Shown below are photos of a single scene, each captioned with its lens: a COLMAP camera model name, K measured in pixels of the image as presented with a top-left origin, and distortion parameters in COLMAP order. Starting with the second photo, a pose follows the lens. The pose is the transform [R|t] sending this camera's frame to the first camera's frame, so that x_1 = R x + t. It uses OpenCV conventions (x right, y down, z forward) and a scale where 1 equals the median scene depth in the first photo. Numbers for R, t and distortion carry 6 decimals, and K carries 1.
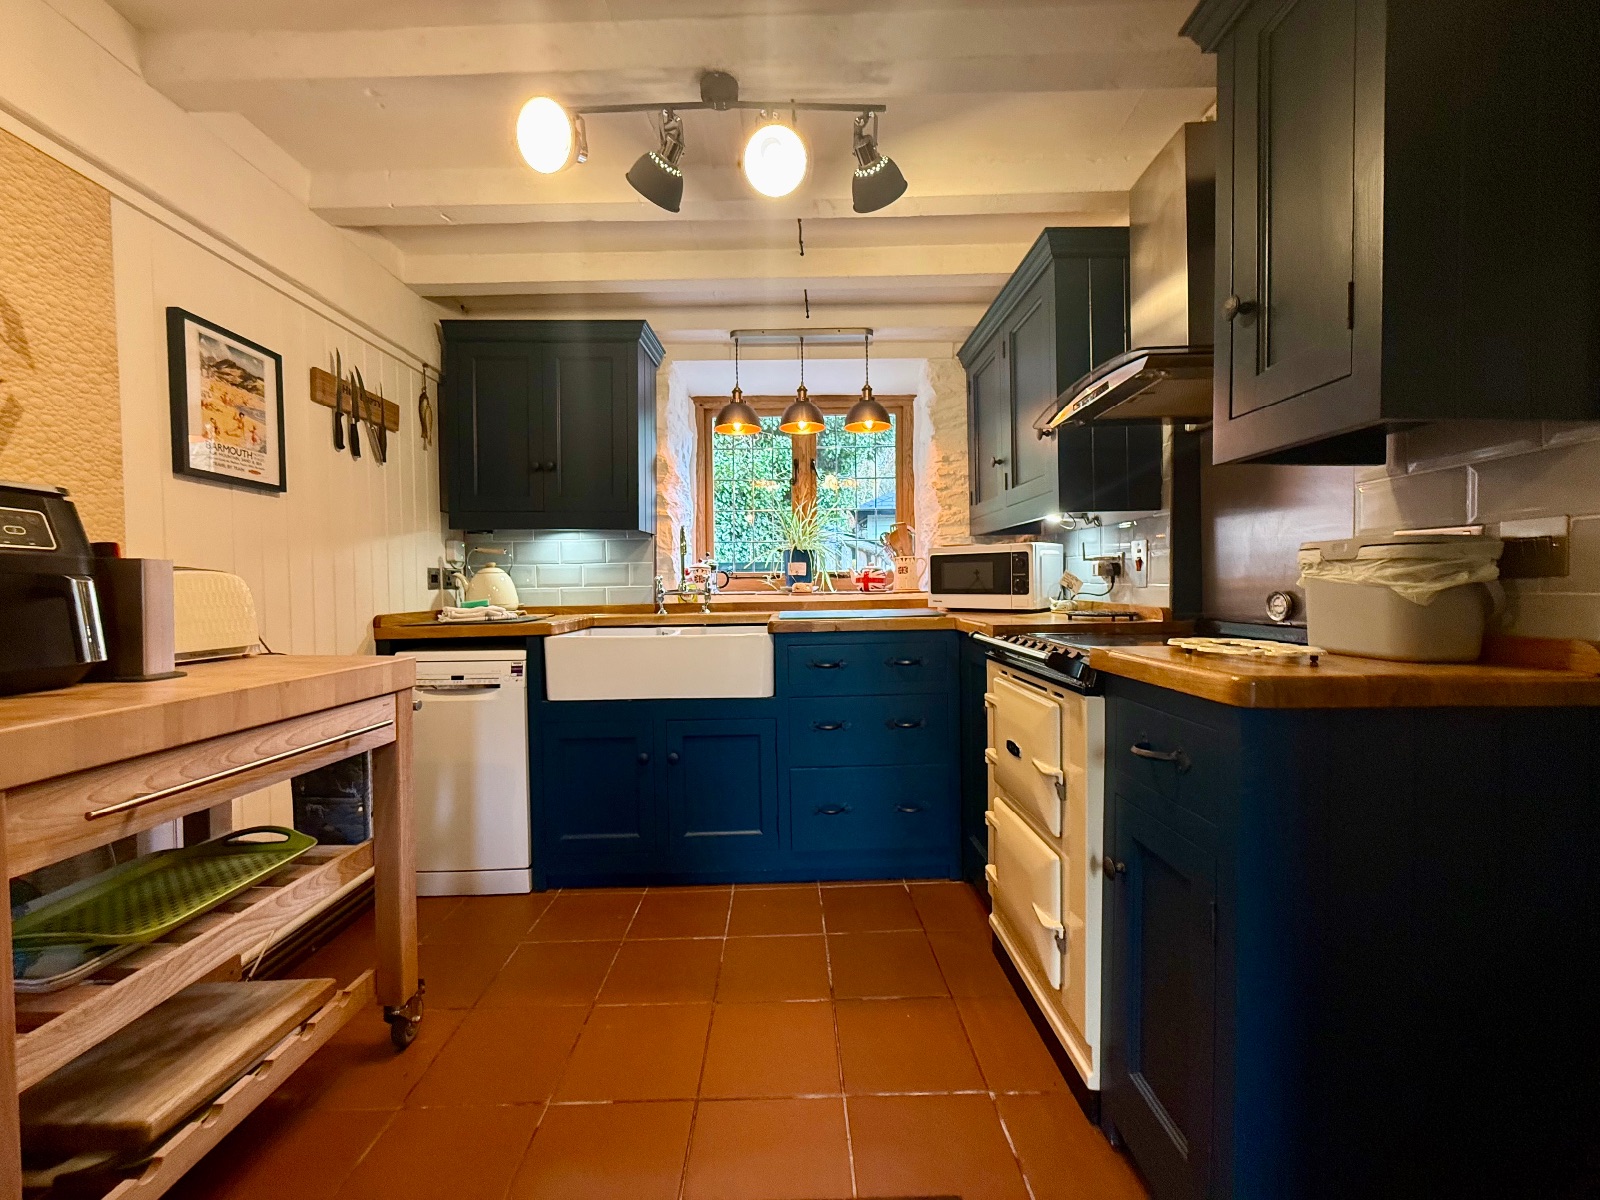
lens RADIAL K [[633.9, 0, 802.7], [0, 633.9, 599.0], [0, 0, 1]] dist [-0.000695, -0.000320]
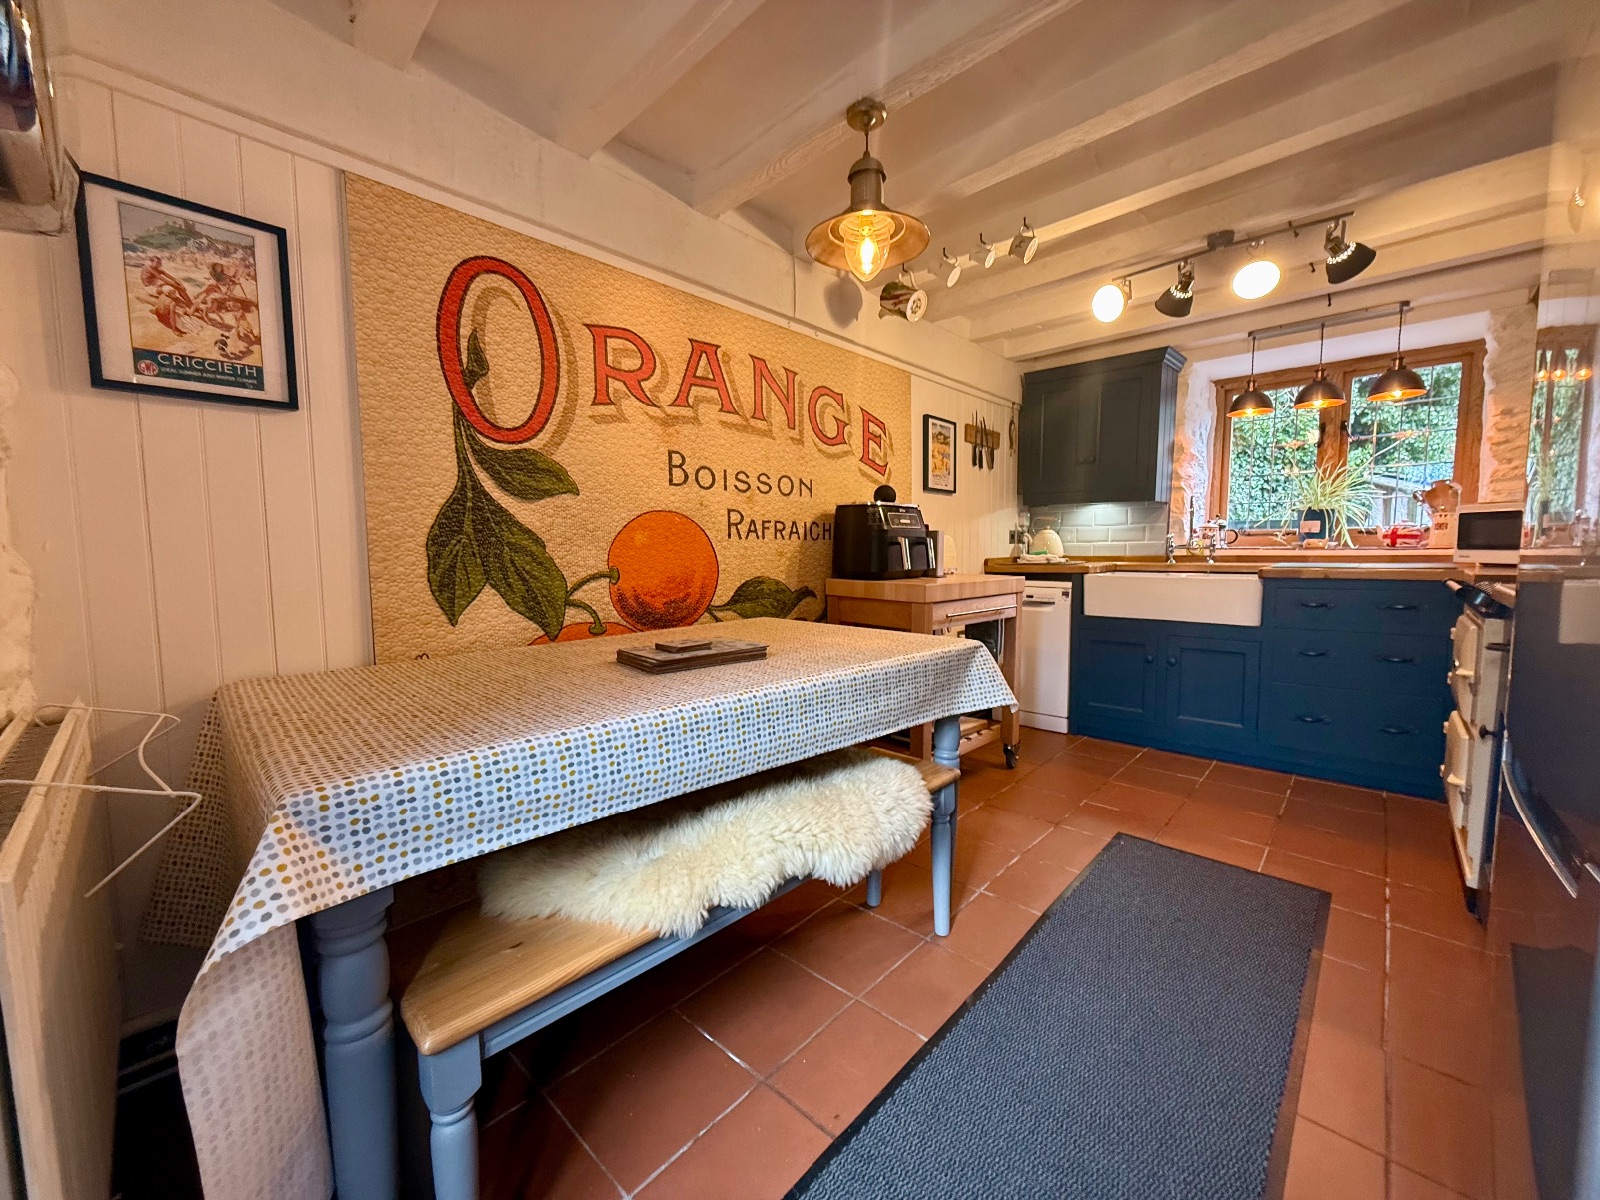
lens RADIAL K [[633.9, 0, 802.7], [0, 633.9, 599.0], [0, 0, 1]] dist [-0.000695, -0.000320]
pose [[0.721279, 0.063581, -0.689720, 0.155937], [-0.016324, 0.997062, 0.074843, 0.013650], [0.692452, -0.042724, 0.720197, -0.546143]]
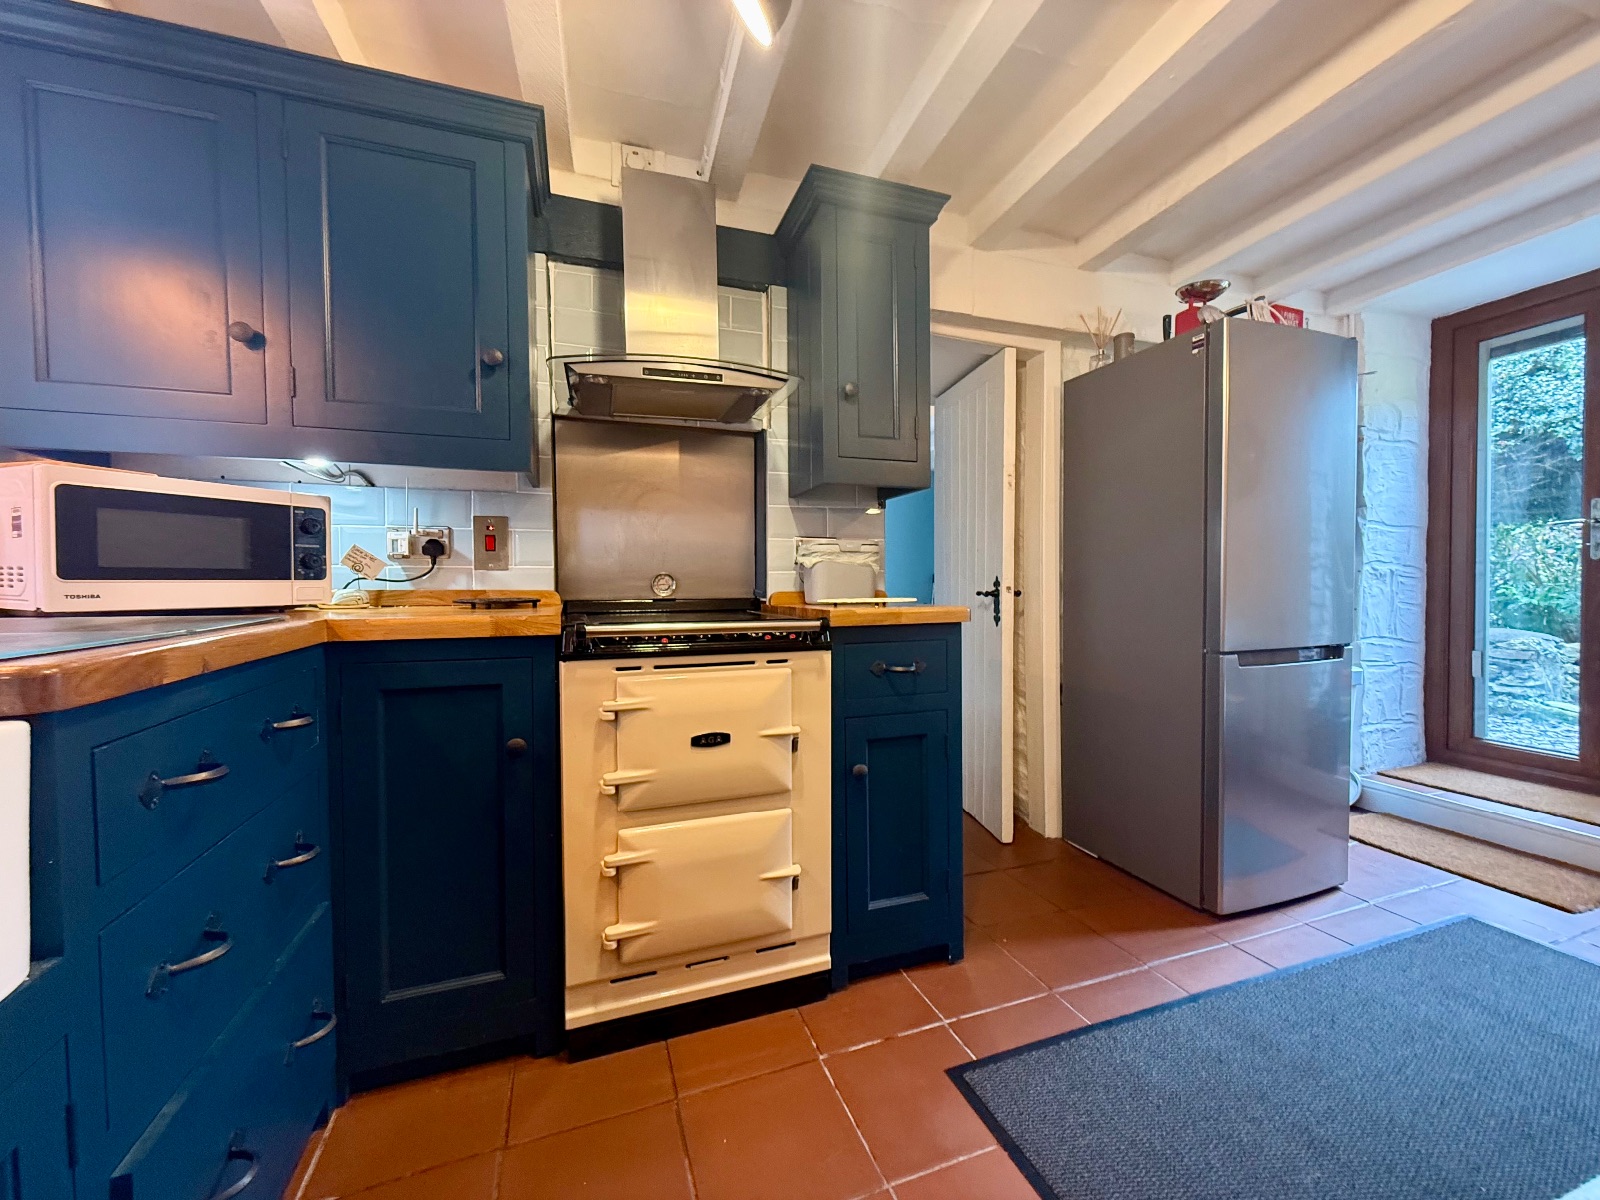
lens RADIAL K [[633.9, 0, 802.7], [0, 633.9, 599.0], [0, 0, 1]] dist [-0.000695, -0.000320]
pose [[-0.302745, -0.014721, 0.952958, -0.367436], [0.029894, 0.999242, 0.024933, 0.011220], [-0.952603, 0.036036, -0.302075, 0.735459]]
